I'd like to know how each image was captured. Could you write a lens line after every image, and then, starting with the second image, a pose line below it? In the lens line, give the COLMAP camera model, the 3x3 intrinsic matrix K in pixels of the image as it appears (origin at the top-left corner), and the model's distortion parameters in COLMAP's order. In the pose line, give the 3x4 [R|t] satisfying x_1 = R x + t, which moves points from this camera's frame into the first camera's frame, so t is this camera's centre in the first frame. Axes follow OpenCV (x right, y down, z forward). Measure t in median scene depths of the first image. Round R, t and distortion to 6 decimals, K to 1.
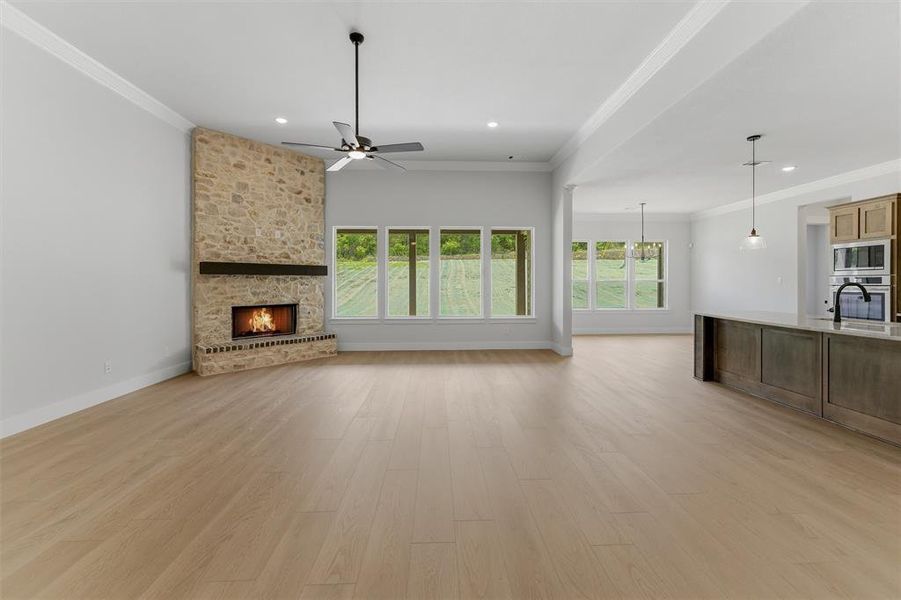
lens RADIAL K [[376.2, 0, 453.4], [0, 376.2, 282.8], [0, 0, 1]] dist [0.001173, 0.000241]
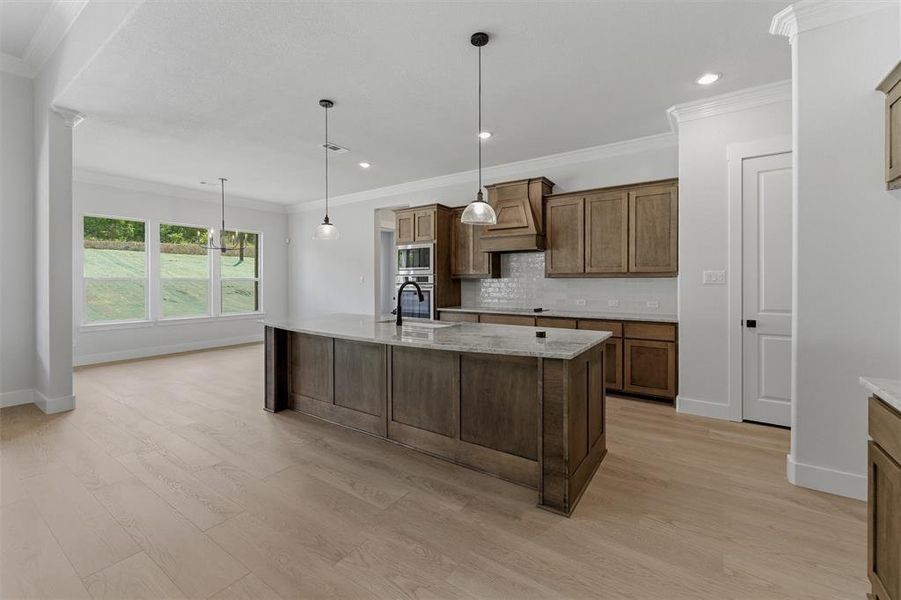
lens RADIAL K [[376.2, 0, 453.4], [0, 376.2, 282.8], [0, 0, 1]] dist [0.001173, 0.000241]
pose [[0.598228, -0.005663, 0.801306, 0.277587], [0.002823, 0.999984, 0.004959, -0.001099], [-0.801321, -0.000704, 0.598234, 0.264730]]
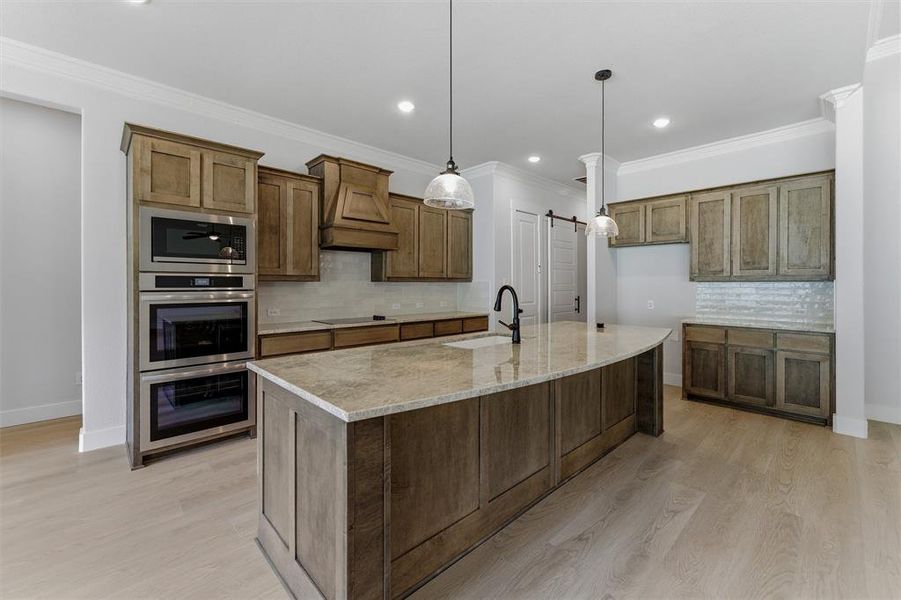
lens RADIAL K [[376.2, 0, 453.4], [0, 376.2, 282.8], [0, 0, 1]] dist [0.001173, 0.000241]
pose [[-0.663055, 0.004525, 0.748557, 0.431799], [0.002347, 0.999989, -0.003966, -0.001652], [-0.748567, -0.000873, -0.663059, 1.145782]]
